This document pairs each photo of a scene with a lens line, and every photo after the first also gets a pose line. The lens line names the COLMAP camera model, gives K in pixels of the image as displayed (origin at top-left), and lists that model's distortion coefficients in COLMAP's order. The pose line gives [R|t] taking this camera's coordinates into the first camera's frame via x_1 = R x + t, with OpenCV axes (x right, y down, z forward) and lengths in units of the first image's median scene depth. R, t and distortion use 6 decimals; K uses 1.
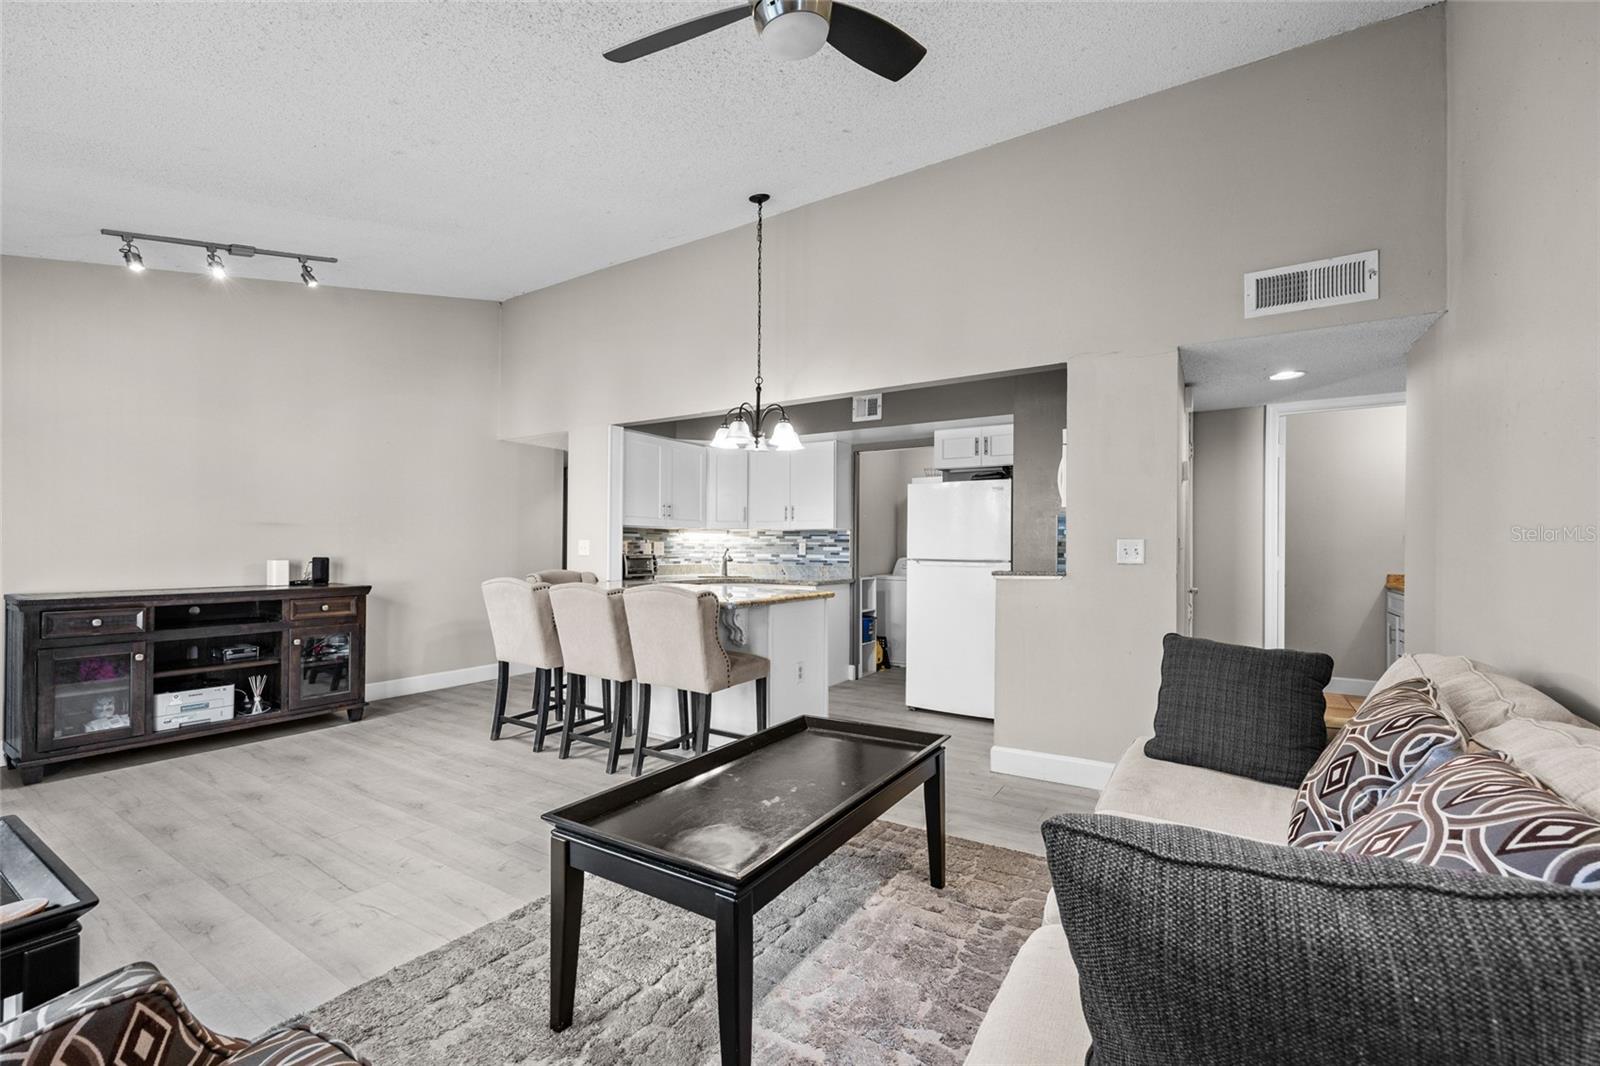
lens RADIAL K [[672.6, 0, 794.4], [0, 672.6, 539.9], [0, 0, 1]] dist [-0.002476, -0.000034]
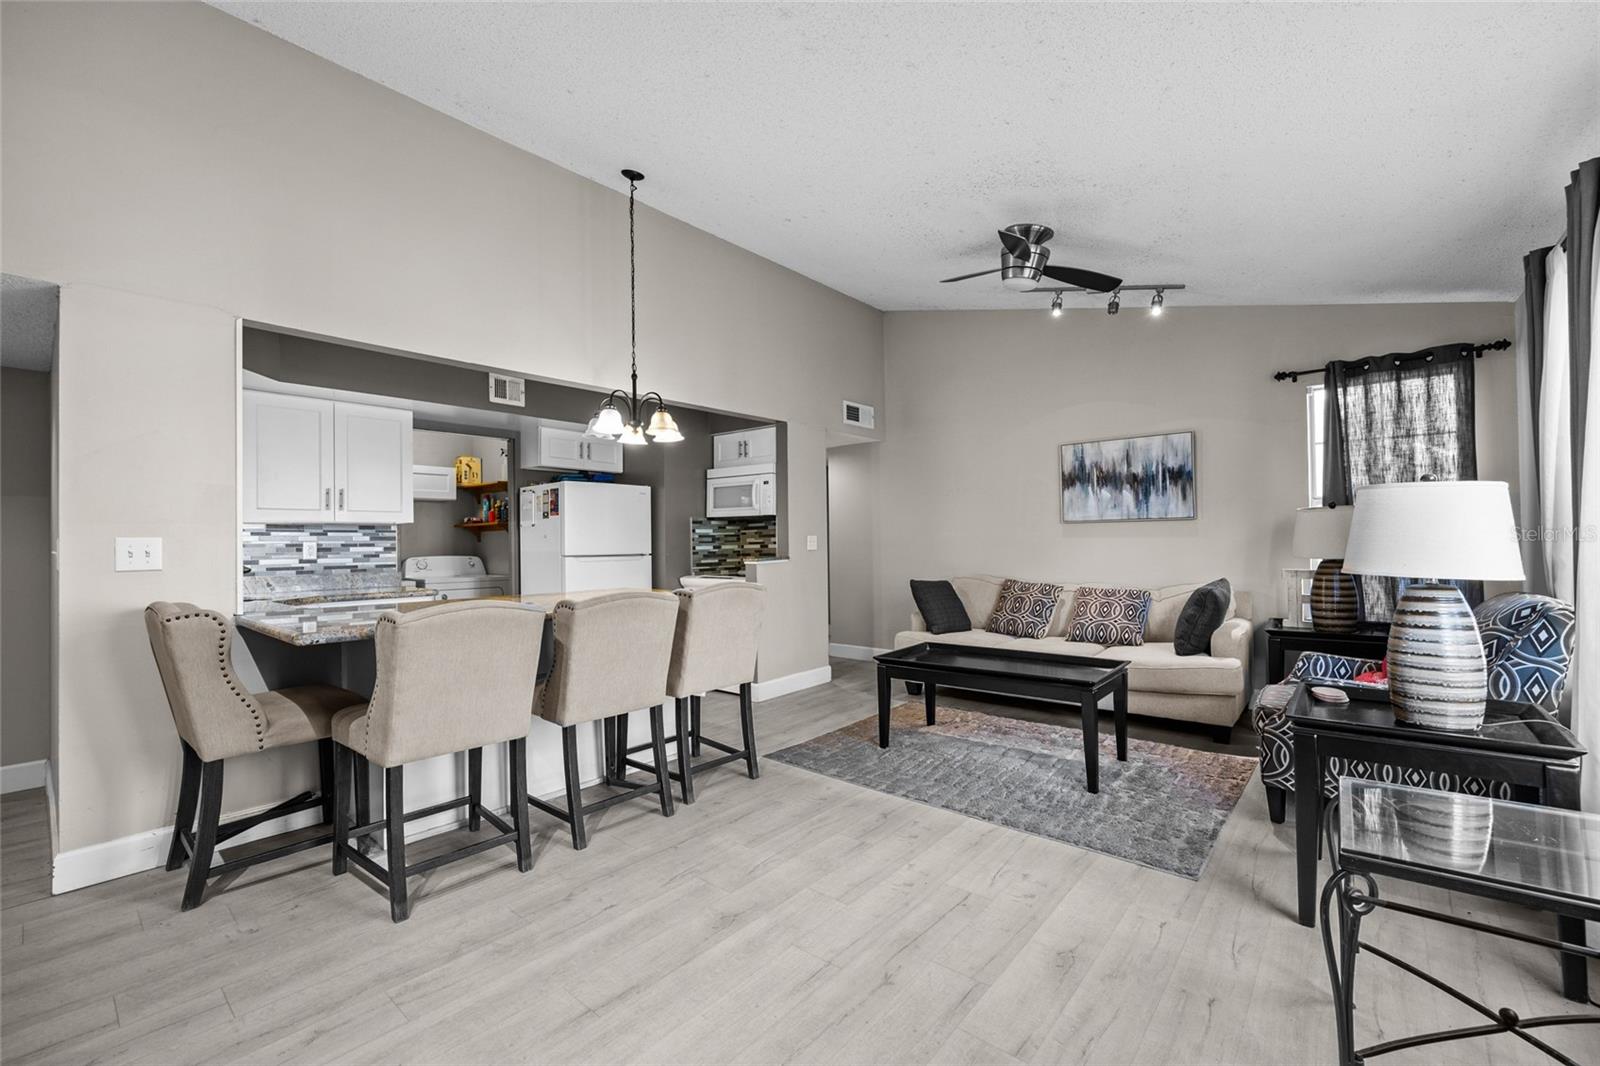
lens RADIAL K [[672.6, 0, 804.7], [0, 672.6, 533.8], [0, 0, 1]] dist [-0.002476, -0.000034]
pose [[0.129219, 0.003027, 0.991611, -0.631800], [0.003279, 0.999989, -0.003480, 0.000200], [-0.991611, 0.003701, 0.129208, 0.422715]]
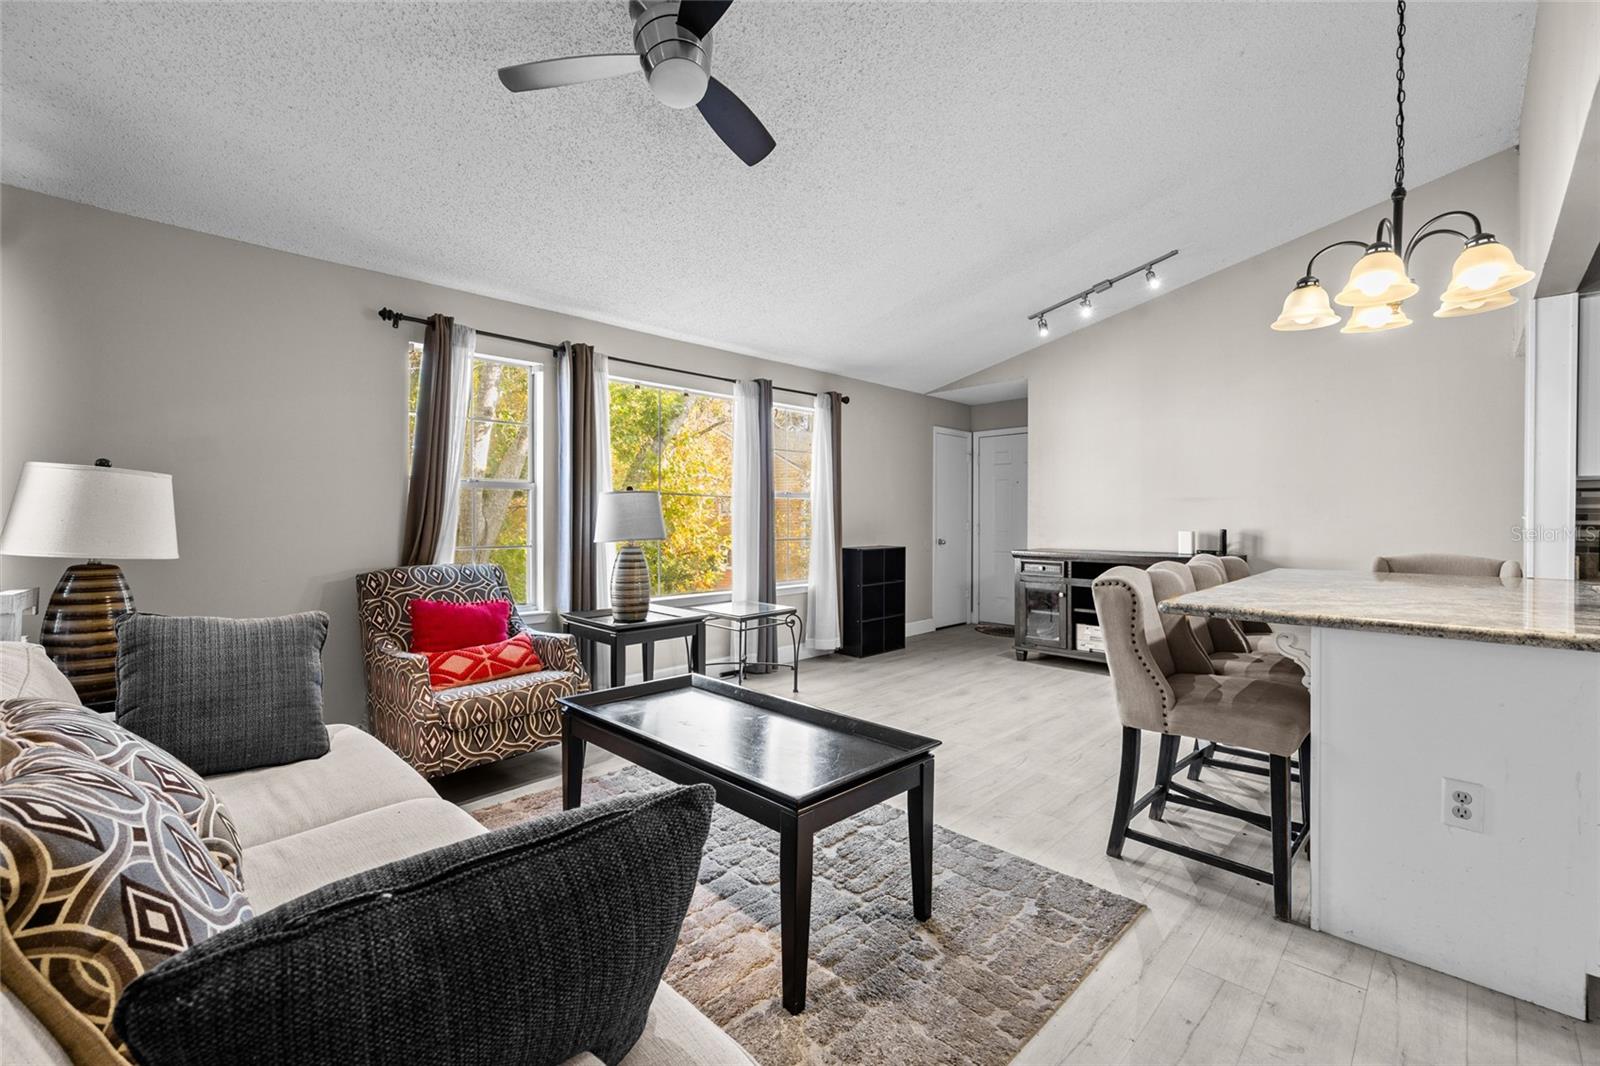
lens RADIAL K [[672.6, 0, 796.9], [0, 672.6, 523.0], [0, 0, 1]] dist [-0.002476, -0.000034]
pose [[-0.211013, 0.001566, -0.977482, 0.341680], [0.010123, 0.999949, -0.000583, 0.007504], [0.977431, -0.010018, -0.211018, 0.442484]]
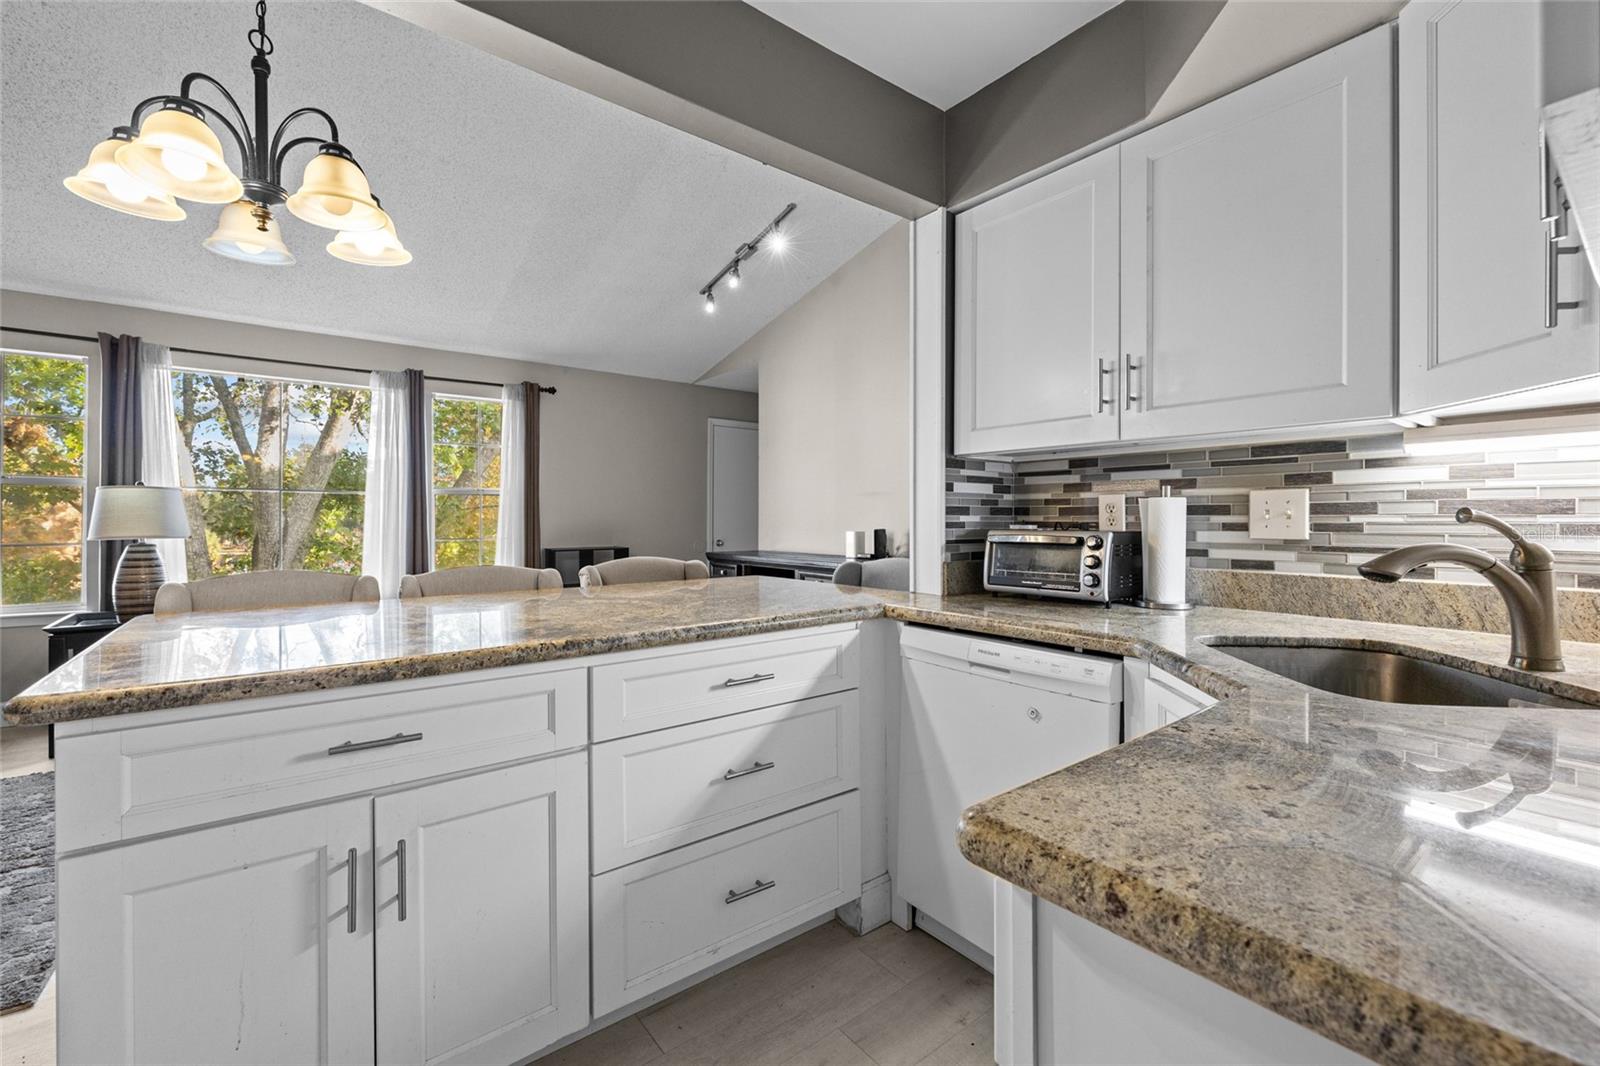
lens RADIAL K [[672.6, 0, 806.0], [0, 672.6, 523.3], [0, 0, 1]] dist [-0.002476, -0.000034]
pose [[-0.335381, -0.001021, -0.942082, 0.124084], [0.008386, 0.999957, -0.004069, 0.016000], [0.942045, -0.009265, -0.335358, 0.919021]]
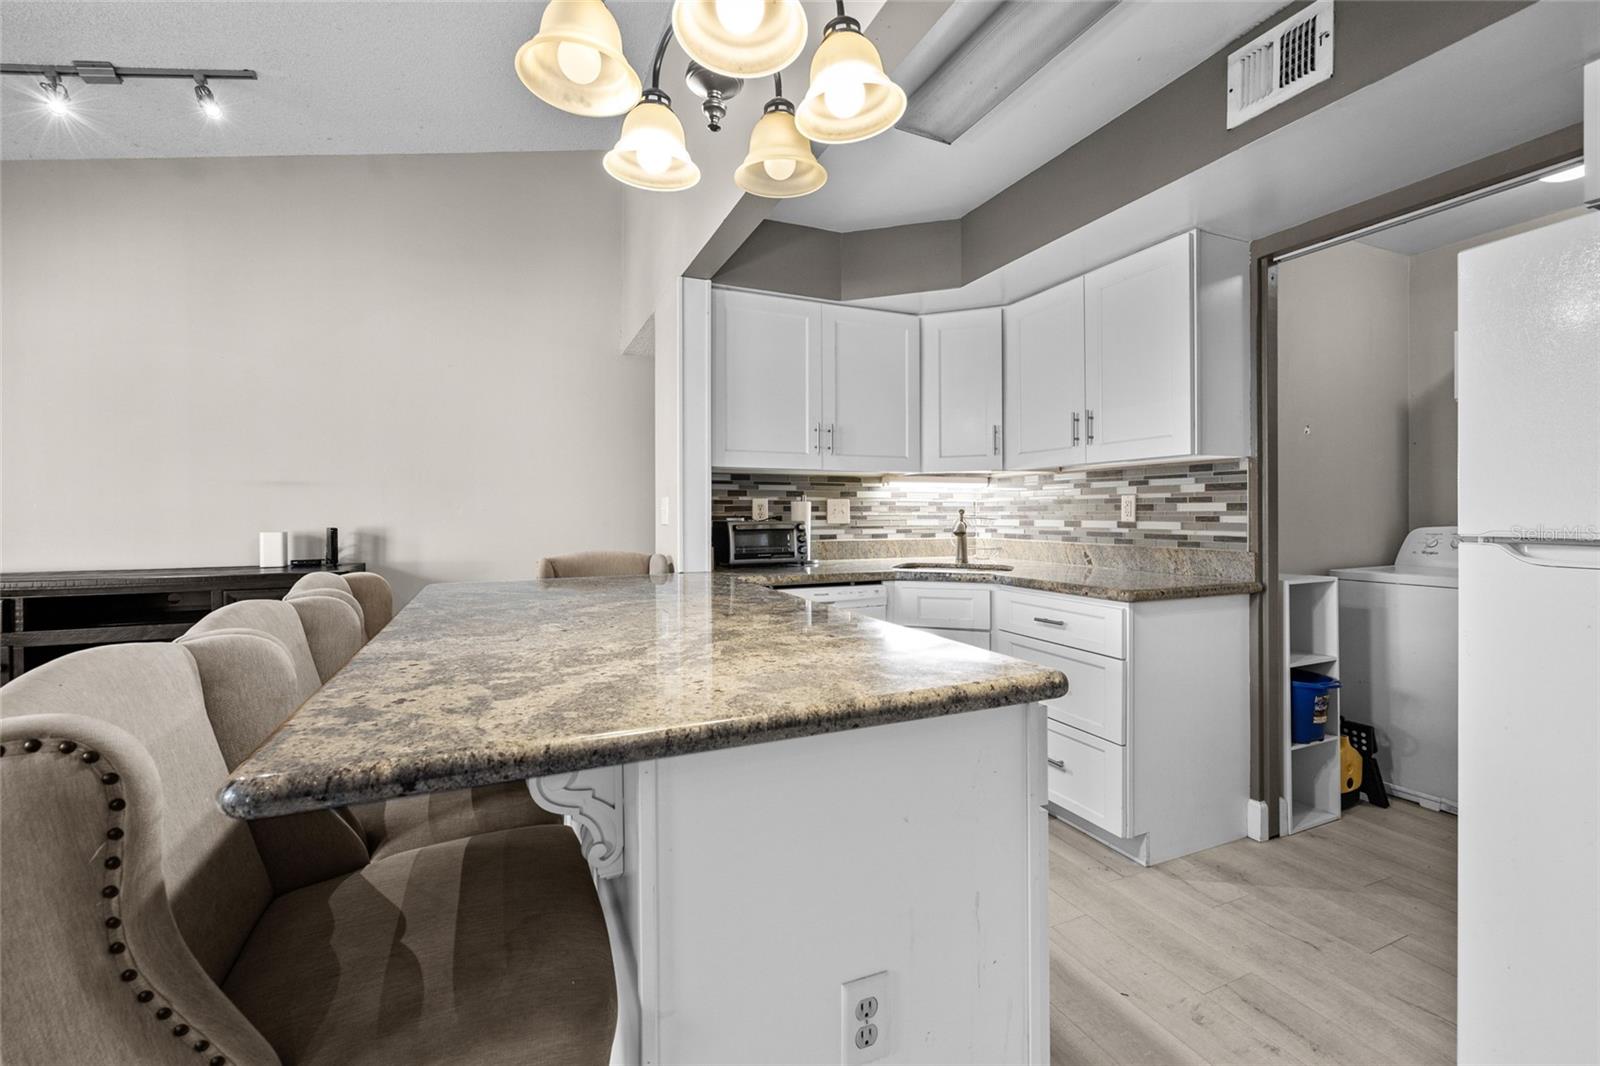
lens RADIAL K [[672.6, 0, 794.9], [0, 672.6, 513.7], [0, 0, 1]] dist [-0.002476, -0.000034]
pose [[0.831923, -0.010069, -0.554800, 0.079304], [0.016276, 0.999848, 0.006259, 0.010736], [0.554652, -0.014237, 0.831961, 0.519631]]
